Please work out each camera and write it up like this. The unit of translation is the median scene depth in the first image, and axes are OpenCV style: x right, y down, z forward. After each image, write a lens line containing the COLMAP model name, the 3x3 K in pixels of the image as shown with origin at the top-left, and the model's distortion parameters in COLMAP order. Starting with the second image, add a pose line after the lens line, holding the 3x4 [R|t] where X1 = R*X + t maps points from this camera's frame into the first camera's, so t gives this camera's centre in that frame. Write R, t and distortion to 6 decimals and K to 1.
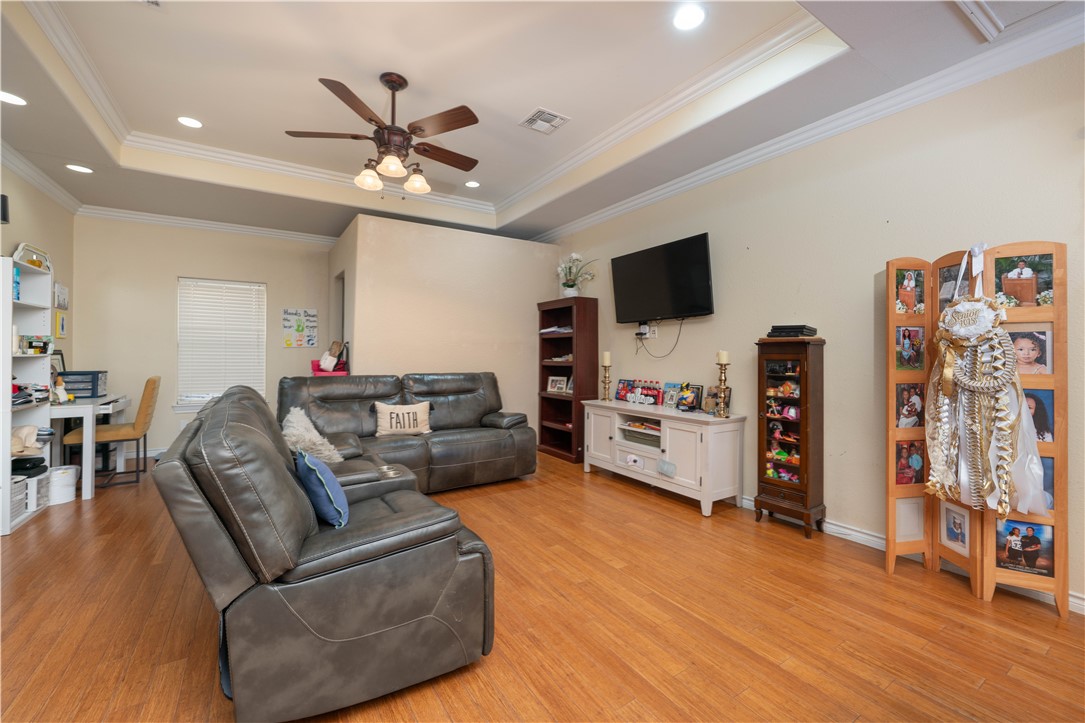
lens RADIAL K [[442.2, 0, 543.9], [0, 442.2, 346.2], [0, 0, 1]] dist [-0.002050, 0.000026]
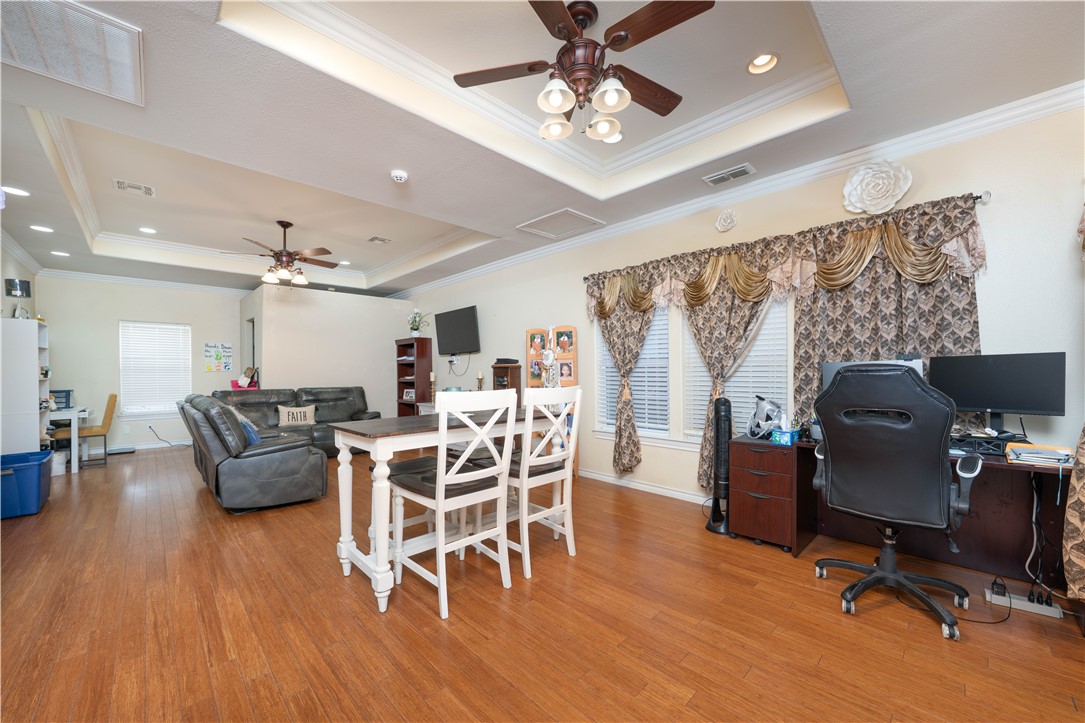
lens RADIAL K [[407.7, 0, 516.5], [0, 407.7, 369.4], [0, 0, 1]] dist [-0.001563, 0.000153]
pose [[0.987586, -0.010365, 0.156734, 0.406299], [0.009126, 0.999921, 0.008619, -0.015924], [-0.156811, -0.007082, 0.987603, -0.990085]]
